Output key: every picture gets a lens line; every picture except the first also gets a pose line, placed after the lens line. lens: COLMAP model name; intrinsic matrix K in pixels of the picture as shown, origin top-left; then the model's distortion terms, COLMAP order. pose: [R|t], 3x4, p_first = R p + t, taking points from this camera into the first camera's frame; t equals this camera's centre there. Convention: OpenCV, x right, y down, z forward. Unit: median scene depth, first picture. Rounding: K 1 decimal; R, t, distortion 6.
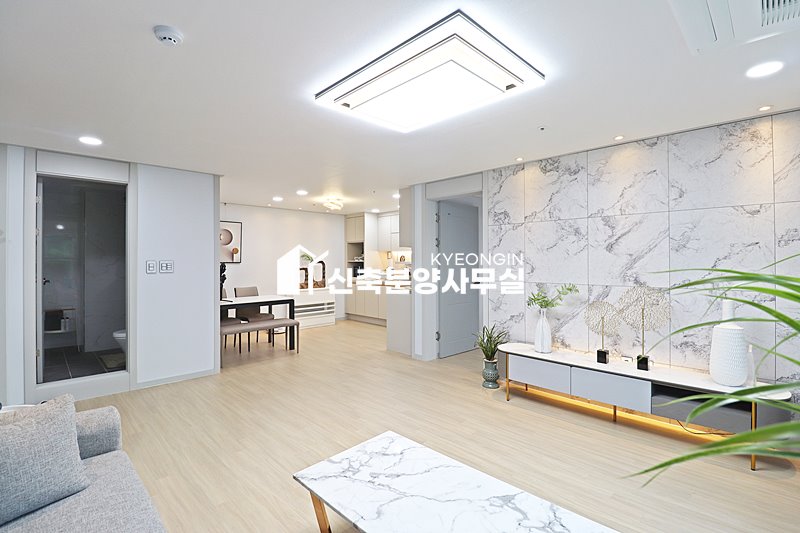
lens RADIAL K [[375.6, 0, 399.5], [0, 375.6, 263.0], [0, 0, 1]] dist [-0.000690, -0.000049]
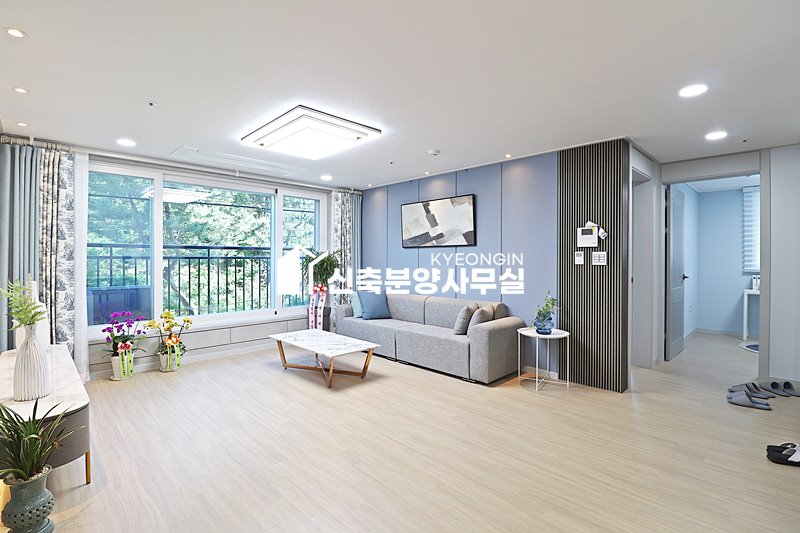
lens RADIAL K [[375.6, 0, 400.4], [0, 375.6, 260.5], [0, 0, 1]] dist [-0.000690, -0.000049]
pose [[-0.999982, 0.004305, 0.004240, -0.214018], [0.004356, 0.999916, 0.012172, 0.015822], [-0.004187, 0.012190, -0.999917, 1.691911]]
